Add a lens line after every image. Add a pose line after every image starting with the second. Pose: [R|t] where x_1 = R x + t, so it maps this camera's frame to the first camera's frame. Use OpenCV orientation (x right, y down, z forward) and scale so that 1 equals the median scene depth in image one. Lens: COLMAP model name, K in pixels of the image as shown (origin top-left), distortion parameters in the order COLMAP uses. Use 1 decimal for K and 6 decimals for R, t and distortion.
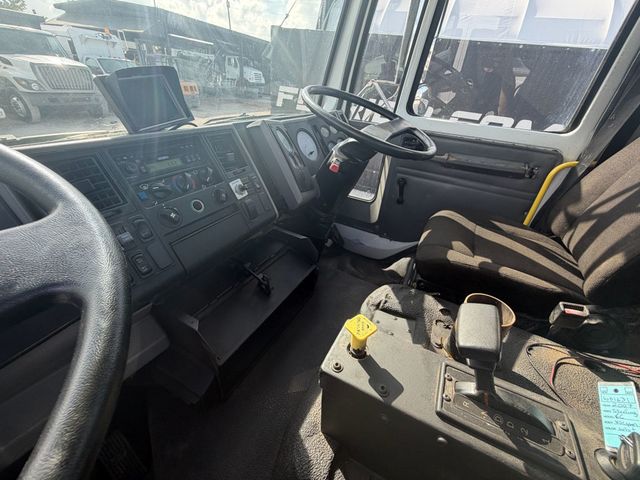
lens RADIAL K [[254.3, 0, 321.1], [0, 254.3, 240.6], [0, 0, 1]] dist [-0.001552, -0.000267]
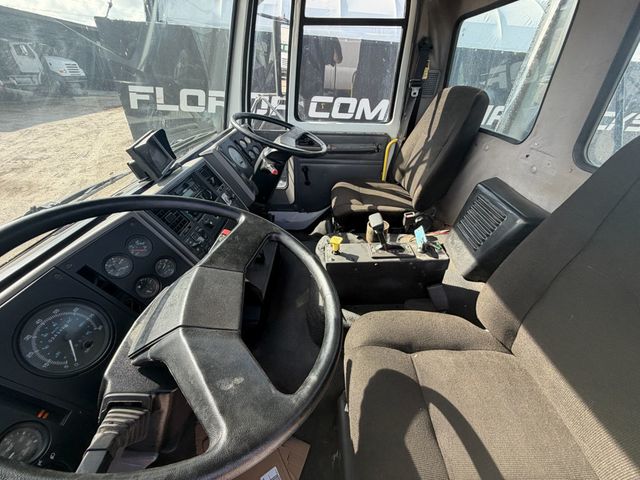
lens RADIAL K [[256.4, 0, 318.8], [0, 256.4, 239.4], [0, 0, 1]] dist [-0.000216, 0.000090]
pose [[0.883321, -0.300312, 0.359939, -0.296221], [0.282537, 0.953775, 0.102404, 0.015655], [-0.374054, 0.011241, 0.927339, -0.404610]]
